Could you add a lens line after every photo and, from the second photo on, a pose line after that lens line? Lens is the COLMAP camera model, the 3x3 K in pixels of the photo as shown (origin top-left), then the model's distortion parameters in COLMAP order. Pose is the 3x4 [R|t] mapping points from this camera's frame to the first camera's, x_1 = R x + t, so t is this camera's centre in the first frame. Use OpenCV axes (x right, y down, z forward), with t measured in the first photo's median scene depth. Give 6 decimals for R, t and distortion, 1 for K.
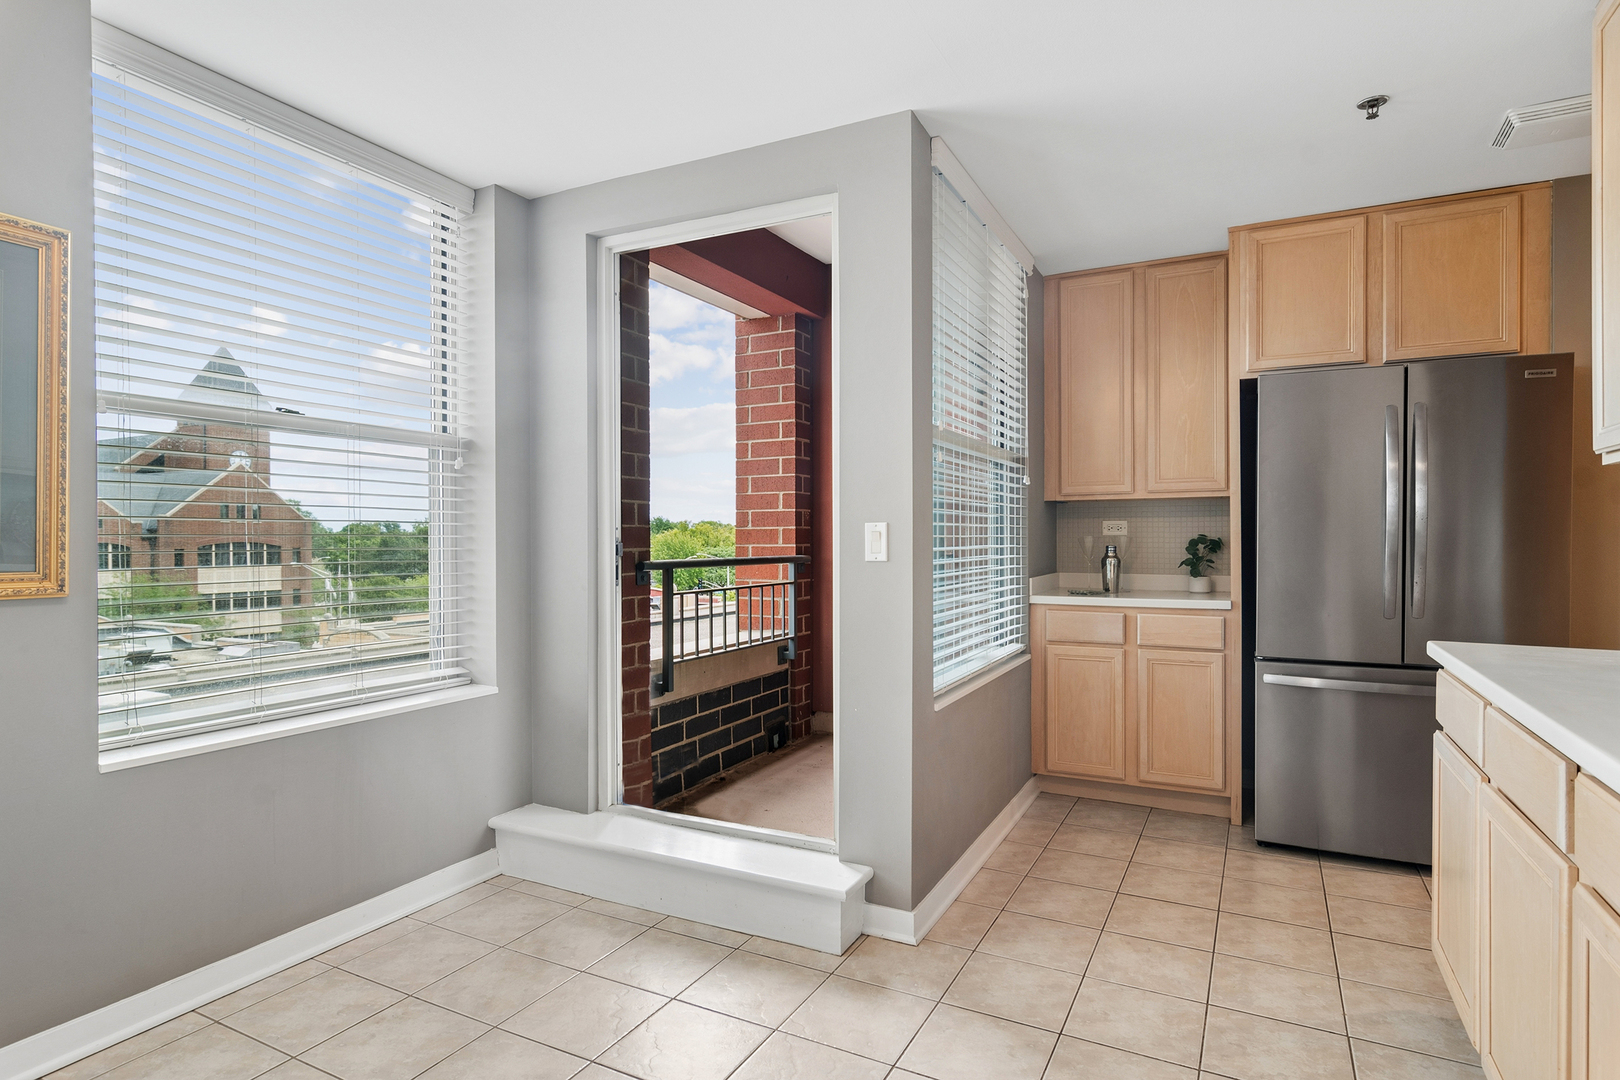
lens RADIAL K [[874.1, 0, 816.1], [0, 874.1, 536.9], [0, 0, 1]] dist [0.001233, 0.000353]
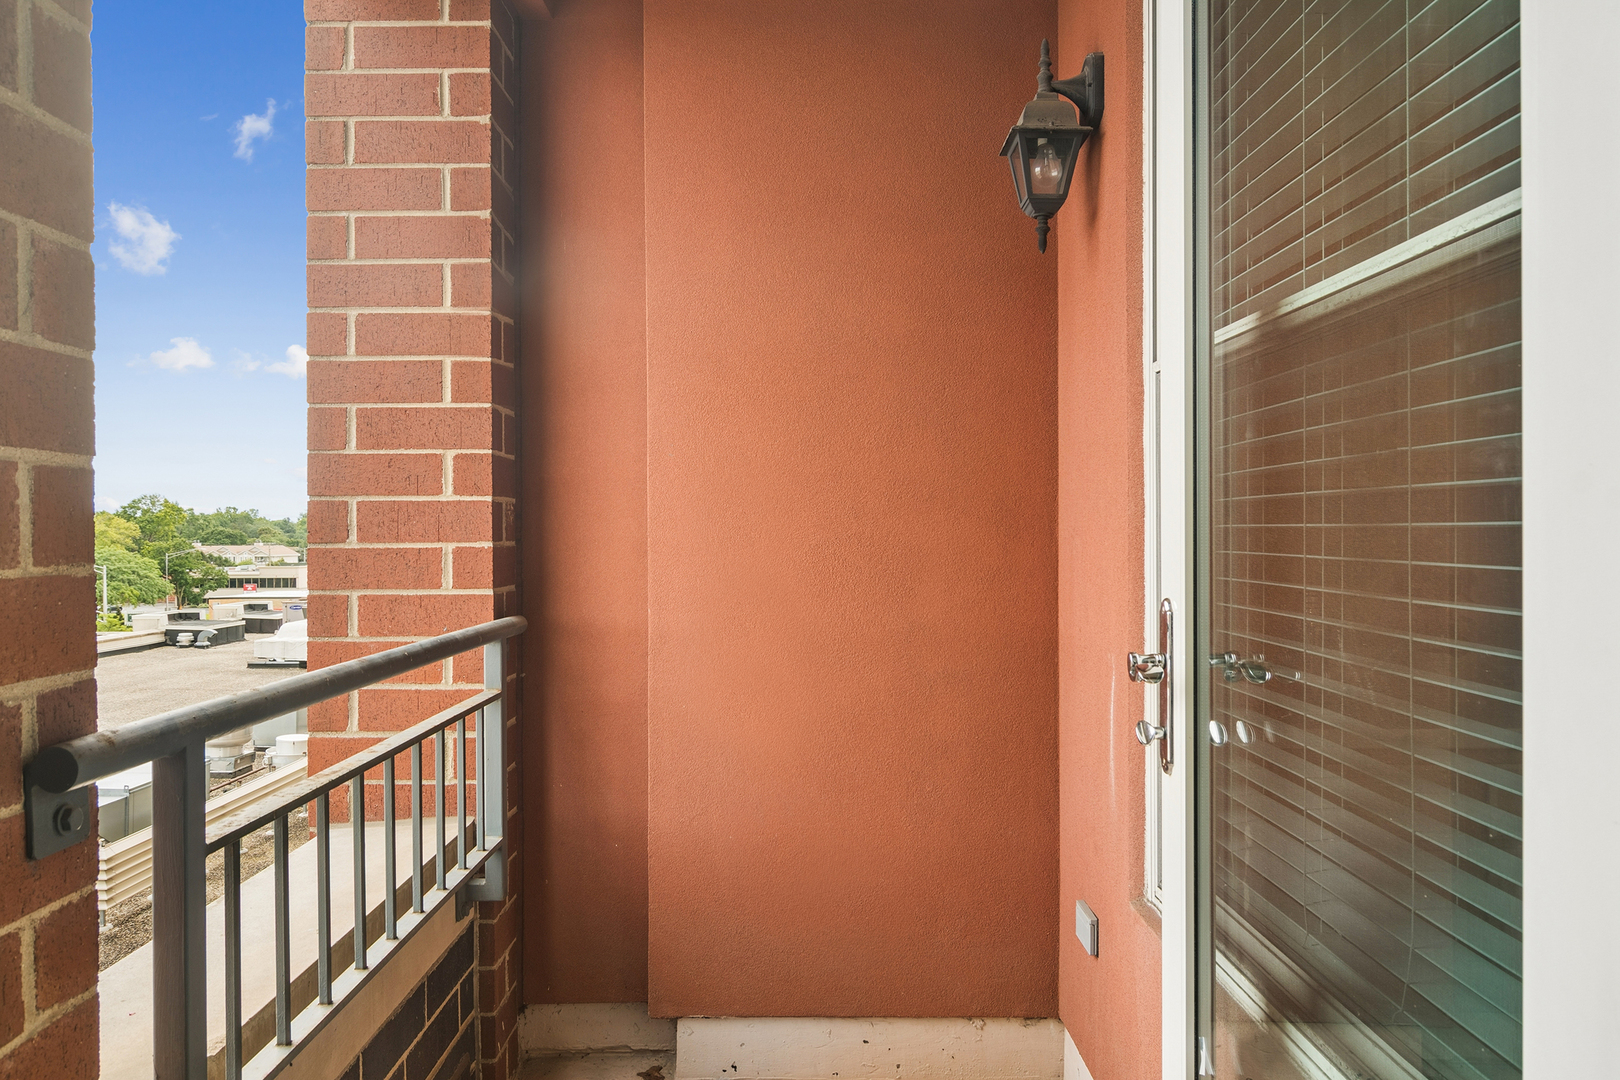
lens RADIAL K [[1121.2, 0, 807.4], [0, 1121.2, 534.9], [0, 0, 1]] dist [0.011605, -0.000007]
pose [[0.896931, -0.002422, 0.442164, -0.115347], [0.000746, 0.999992, 0.003964, -0.016686], [-0.442170, -0.003226, 0.896926, 0.498471]]
